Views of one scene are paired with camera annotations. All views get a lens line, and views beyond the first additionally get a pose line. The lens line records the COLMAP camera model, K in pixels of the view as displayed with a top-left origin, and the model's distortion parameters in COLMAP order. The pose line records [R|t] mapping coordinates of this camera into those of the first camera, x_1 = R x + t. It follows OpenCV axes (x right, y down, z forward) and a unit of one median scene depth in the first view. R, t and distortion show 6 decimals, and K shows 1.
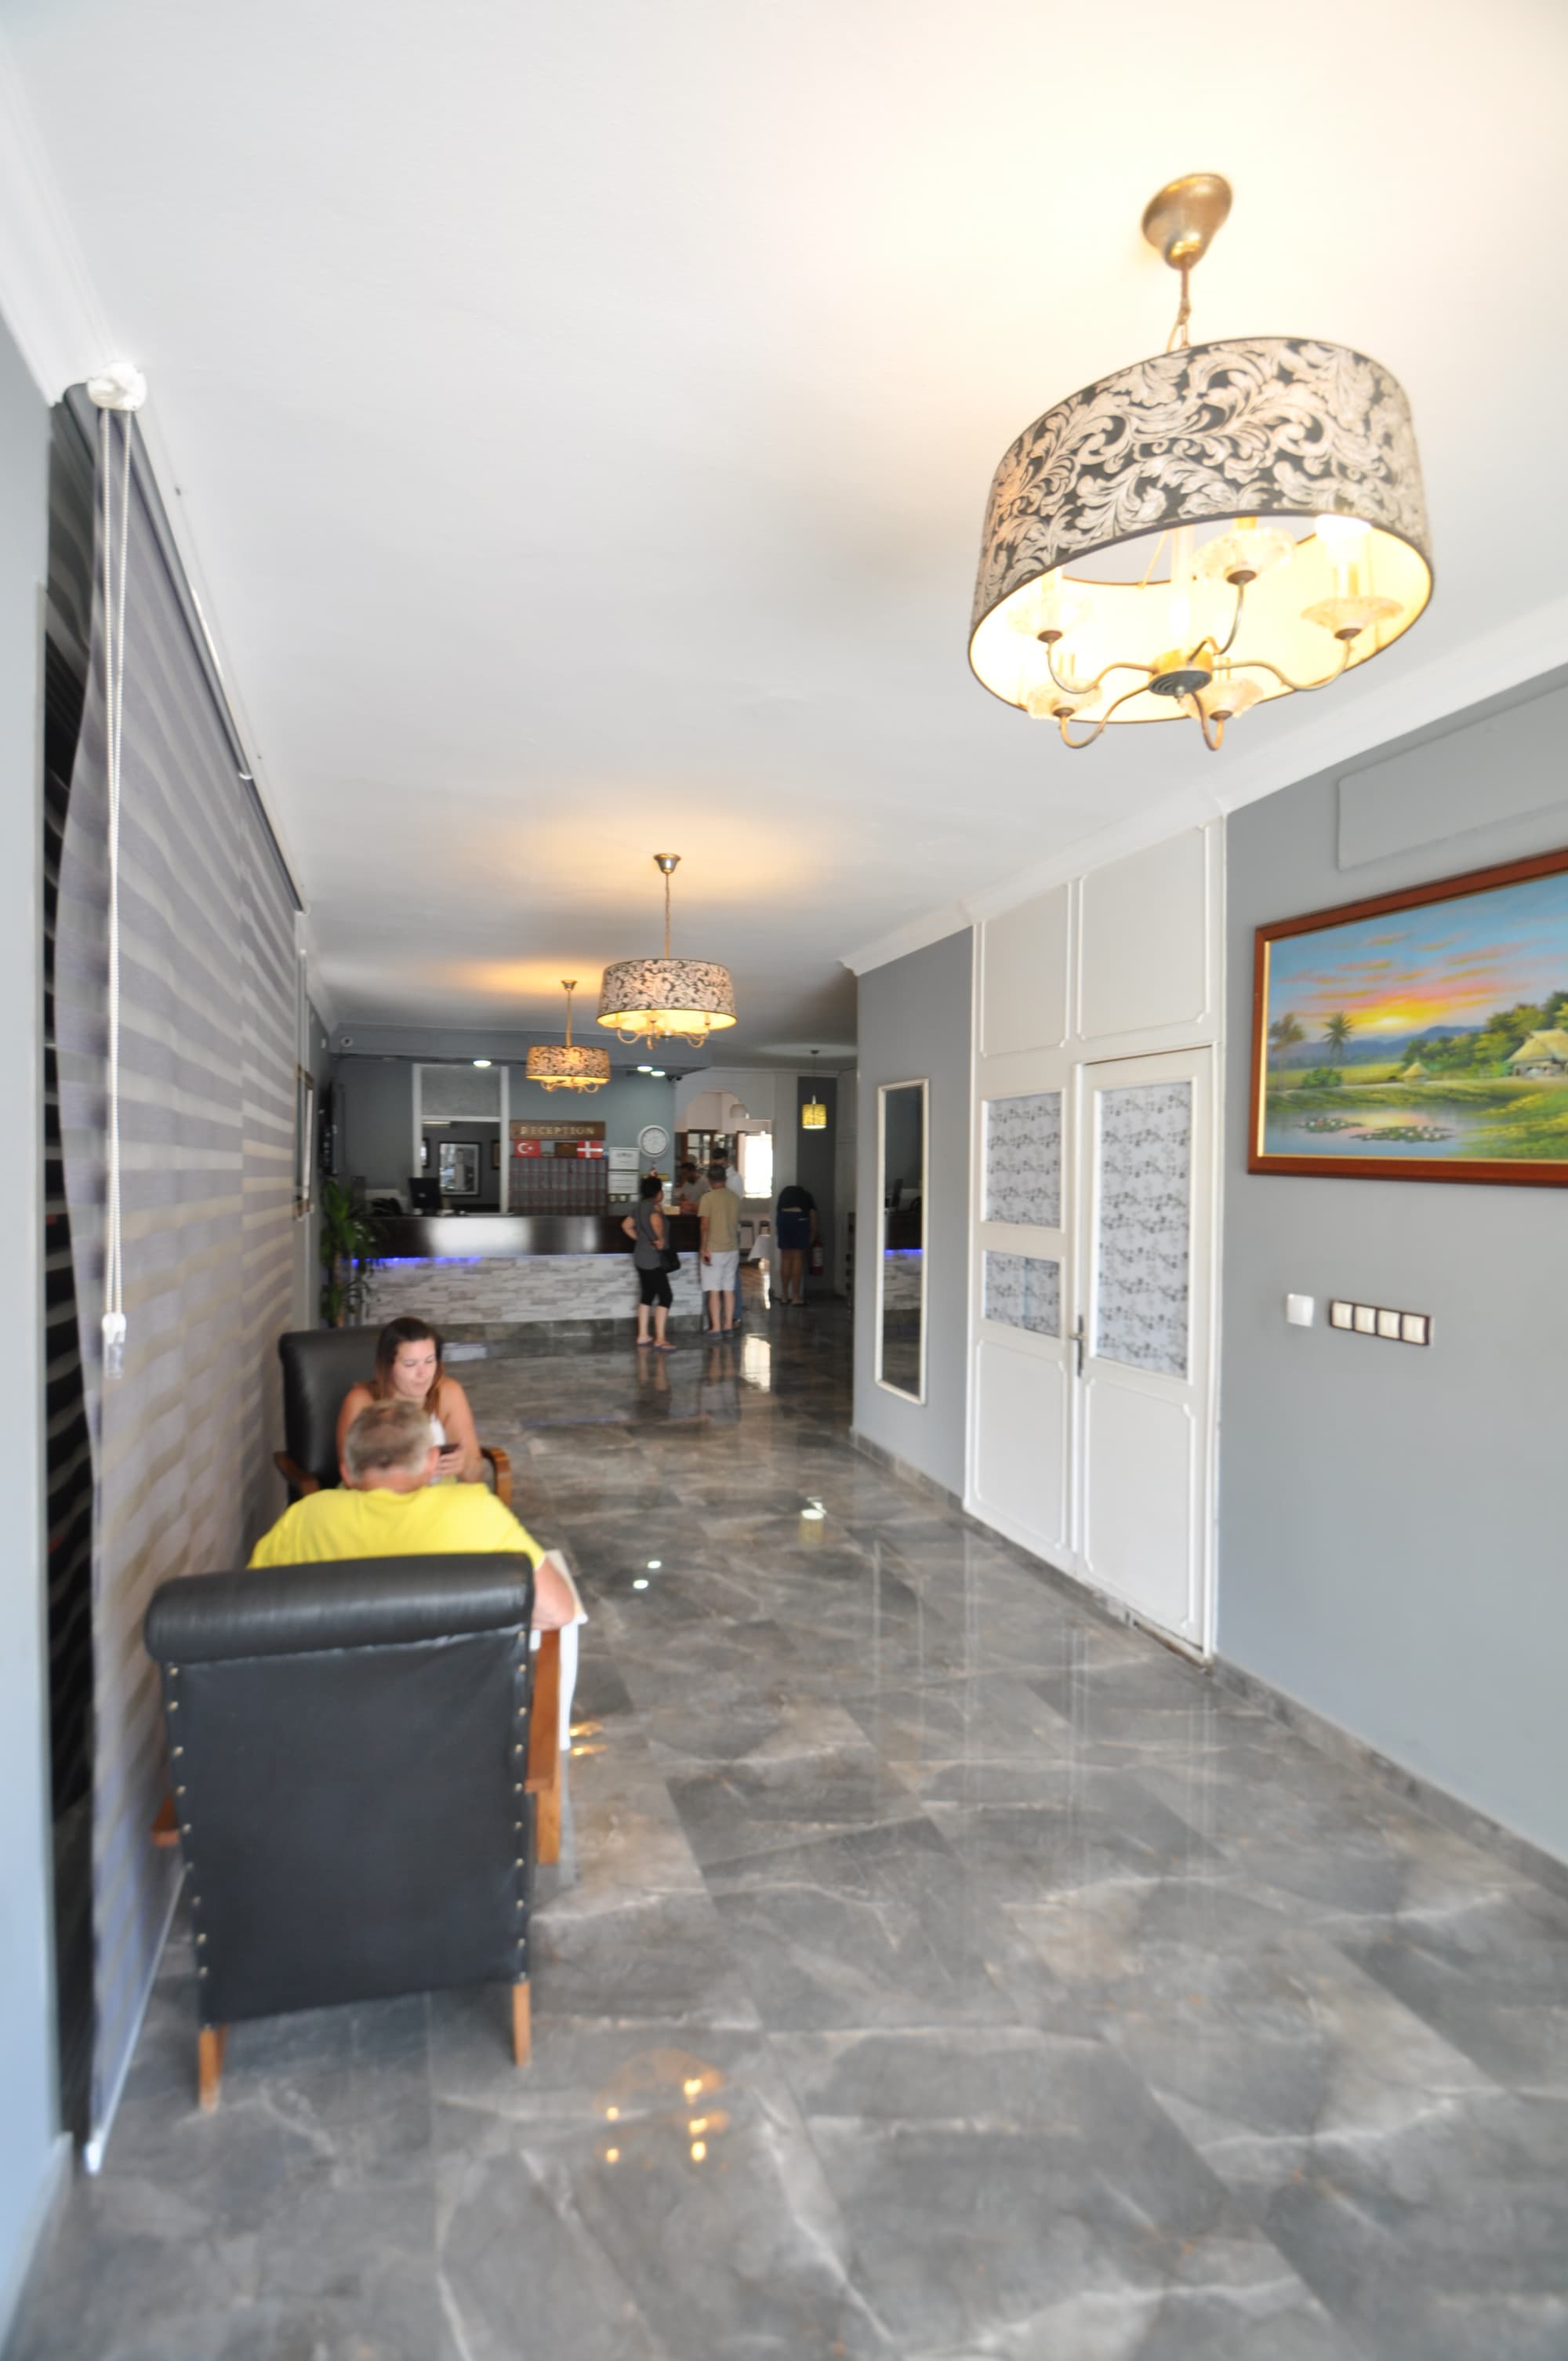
lens RADIAL K [[1035.2, 0, 767.9], [0, 1035.2, 1190.1], [0, 0, 1]] dist [0.007452, -0.012553]
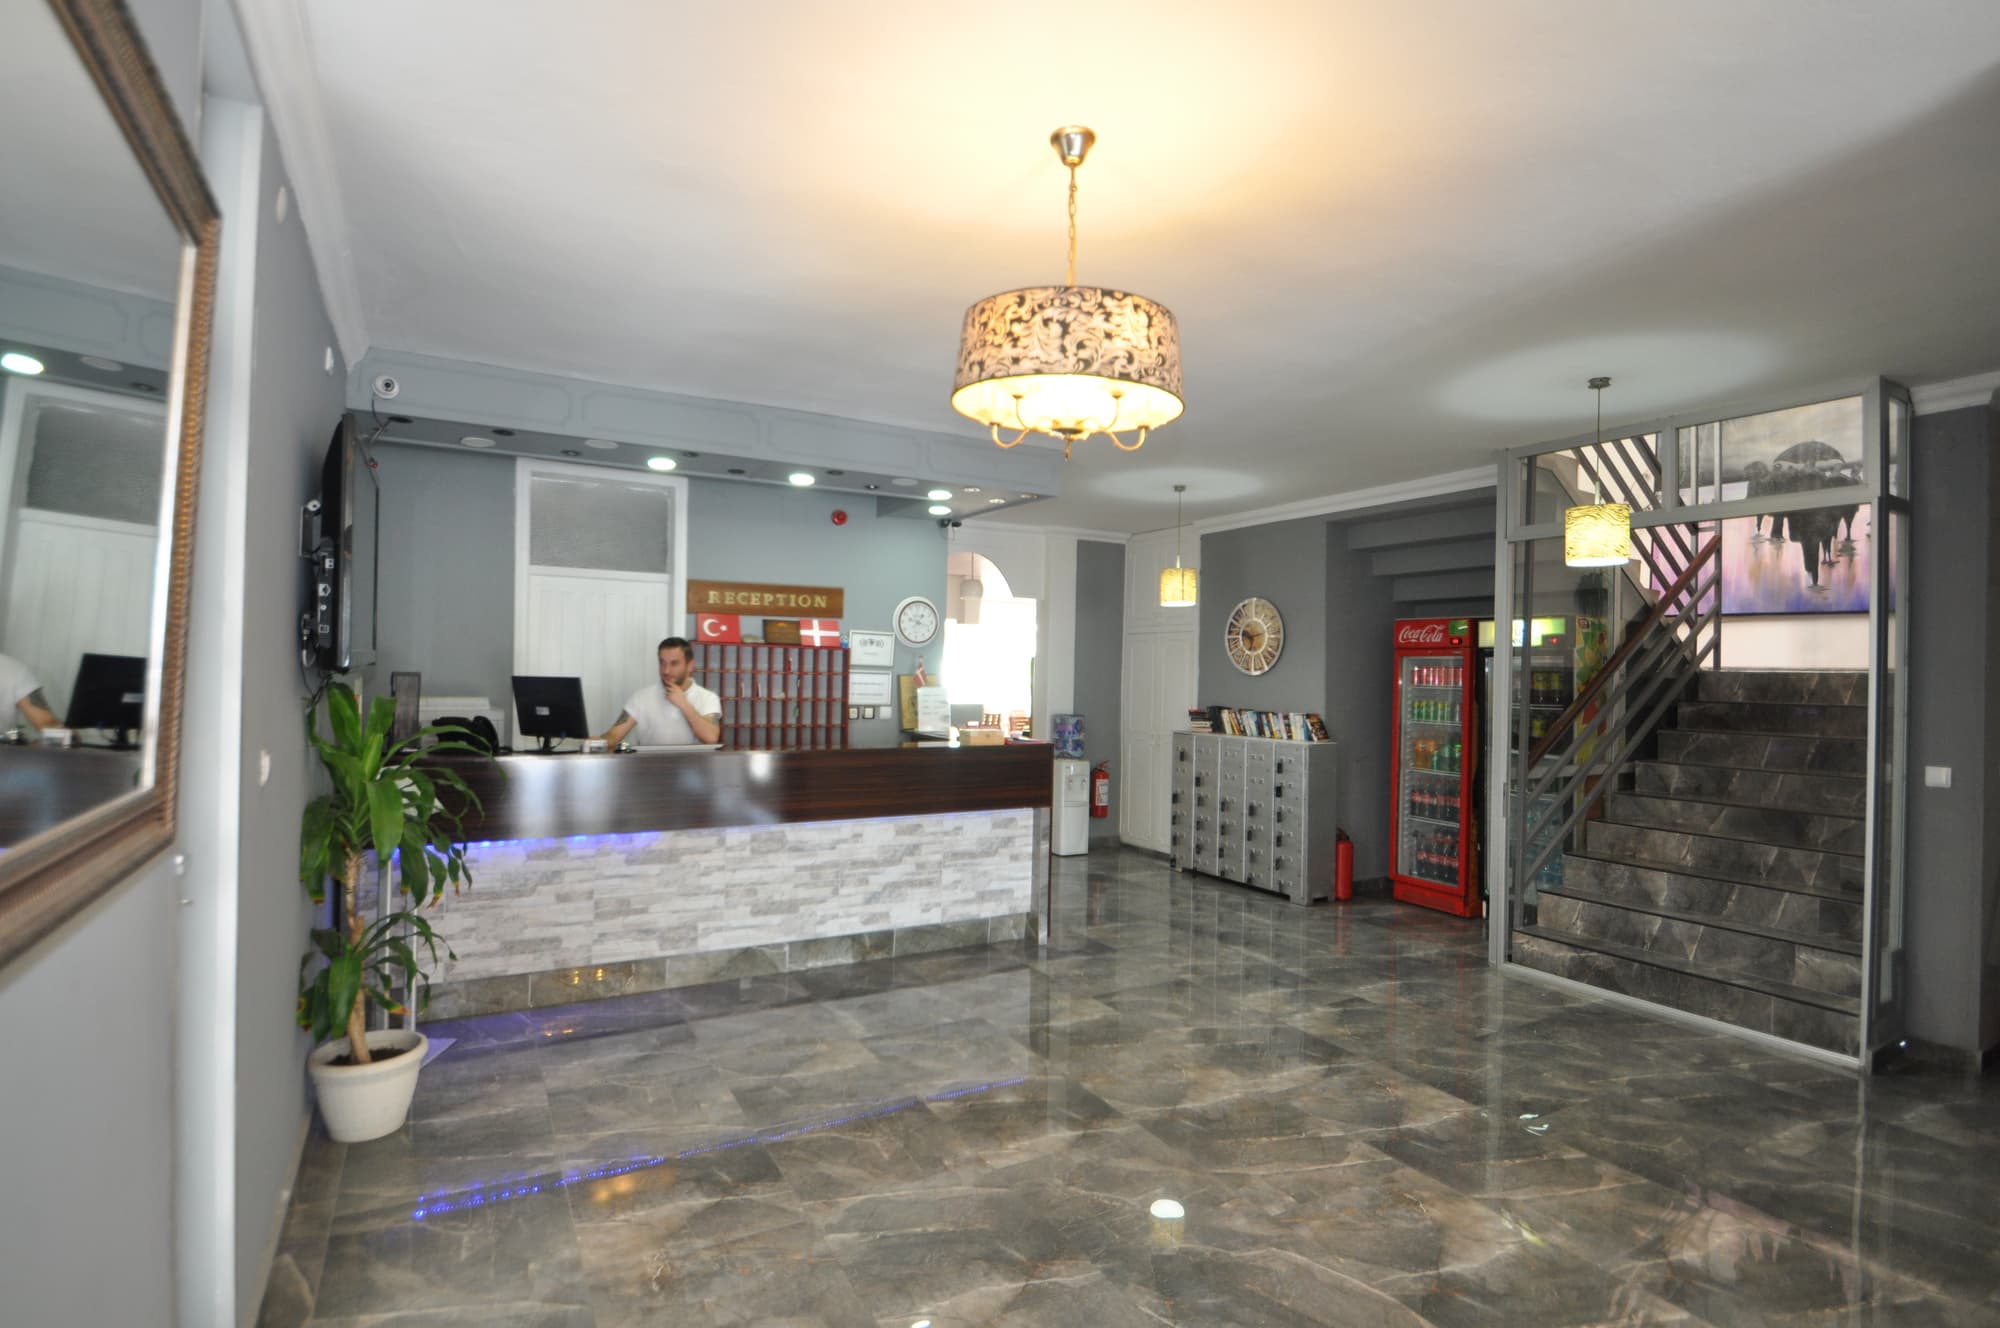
lens RADIAL K [[961.9, 0, 998.0], [0, 961.9, 669.8], [0, 0, 1]] dist [-0.000088, -0.000480]
pose [[0.982757, 0.014279, 0.184352, -0.194707], [-0.010477, 0.999712, -0.021578, -0.006843], [-0.184607, 0.019275, 0.982623, 0.478790]]
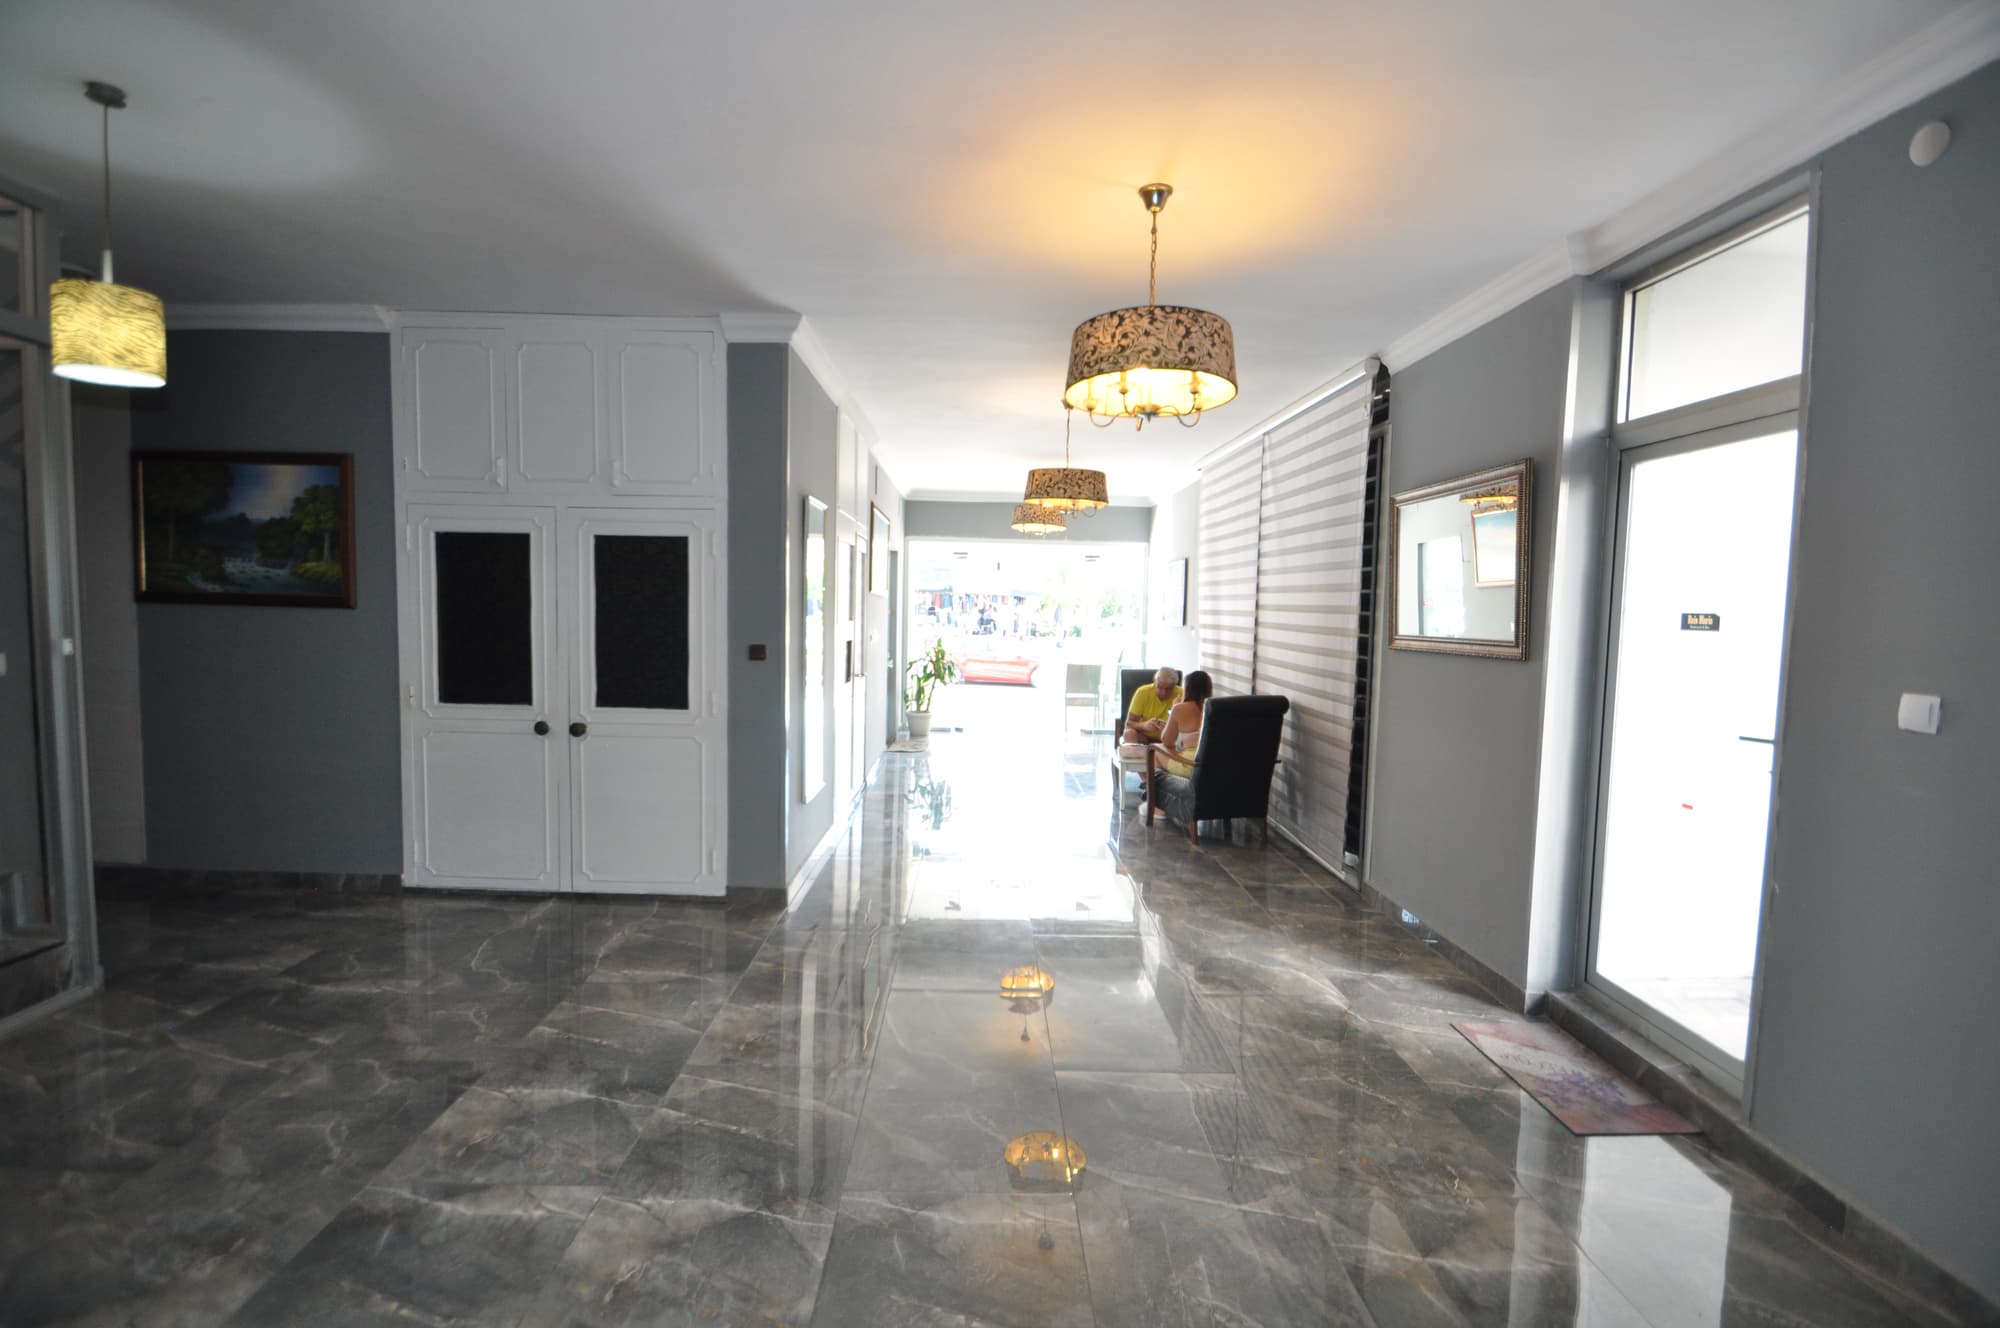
lens RADIAL K [[877.0, 0, 997.8], [0, 877.0, 660.8], [0, 0, 1]] dist [0.007452, -0.012553]
pose [[-0.951539, -0.046308, 0.304023, -0.181009], [-0.021612, 0.996223, 0.084100, -0.011024], [-0.306769, 0.073454, -0.948945, 1.005787]]
